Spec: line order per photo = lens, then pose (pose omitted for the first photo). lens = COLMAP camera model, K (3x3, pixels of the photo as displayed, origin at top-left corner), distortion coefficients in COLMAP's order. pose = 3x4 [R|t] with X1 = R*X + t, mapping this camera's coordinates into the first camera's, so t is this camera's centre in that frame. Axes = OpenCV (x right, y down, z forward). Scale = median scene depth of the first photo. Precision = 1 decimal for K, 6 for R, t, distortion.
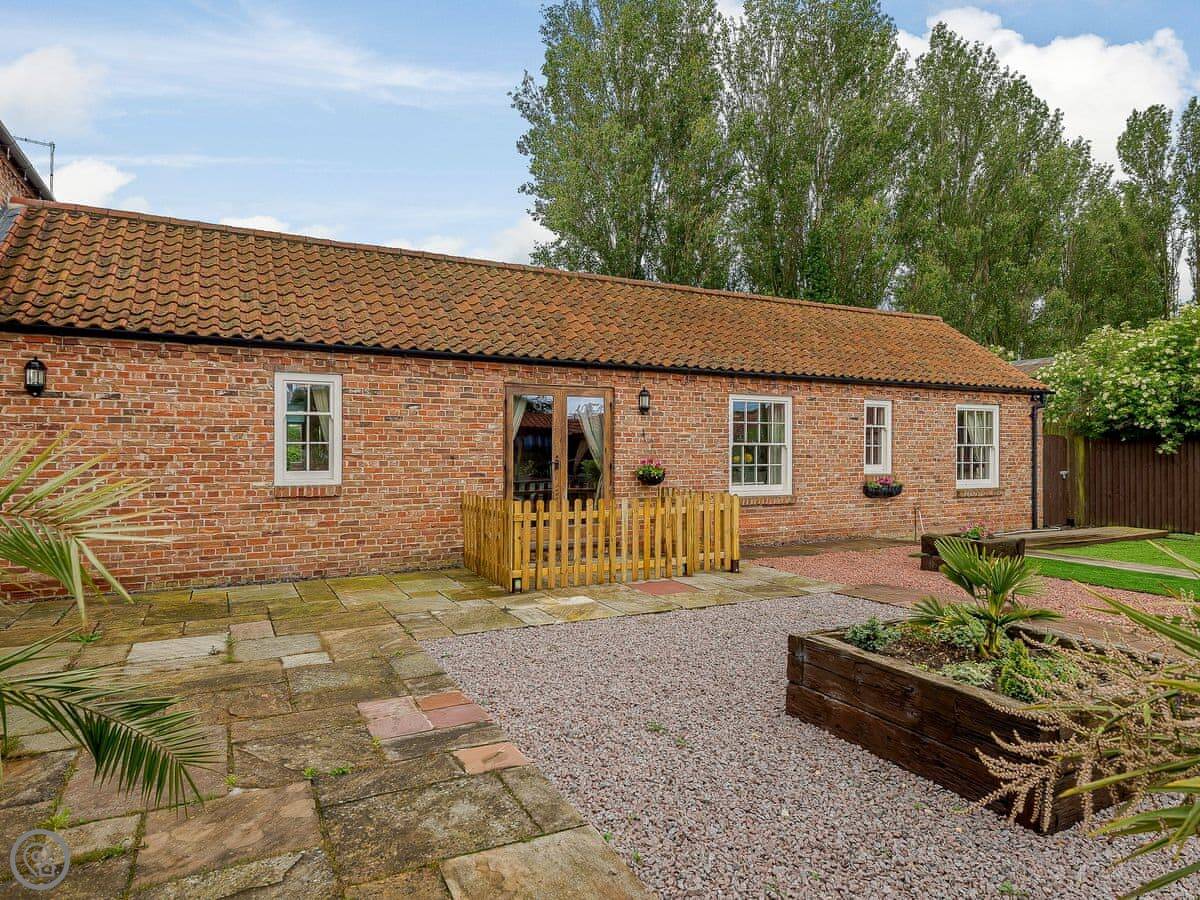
lens RADIAL K [[692.3, 0, 599.2], [0, 692.3, 449.6], [0, 0, 1]] dist [-0.005998, 0.000250]
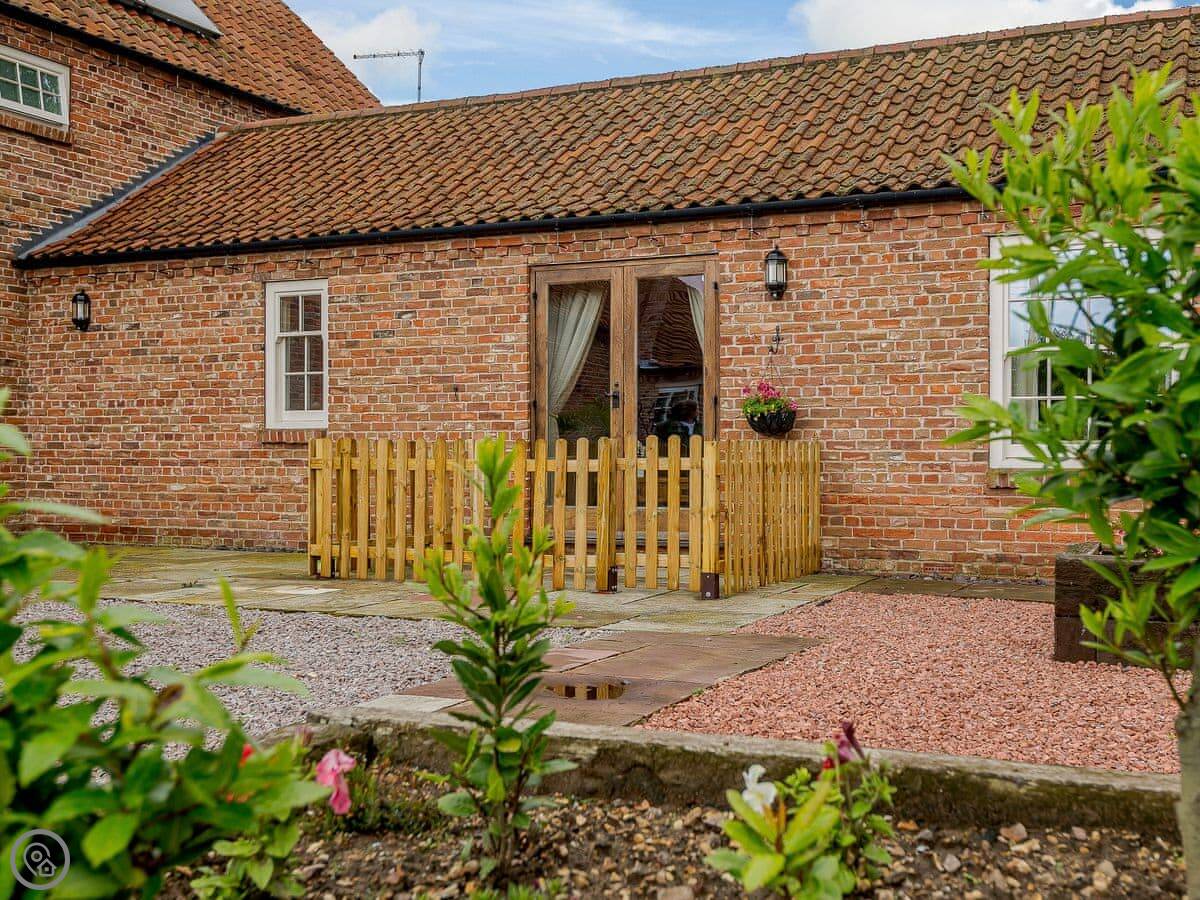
lens RADIAL K [[1377.4, 0, 600.7], [0, 1377.4, 449.2], [0, 0, 1]] dist [0.000939, 0.000000]
pose [[0.607776, 0.002550, -0.794104, 0.971977], [0.000917, 0.999992, 0.003913, 0.068352], [0.794108, -0.003106, 0.607769, 0.346165]]
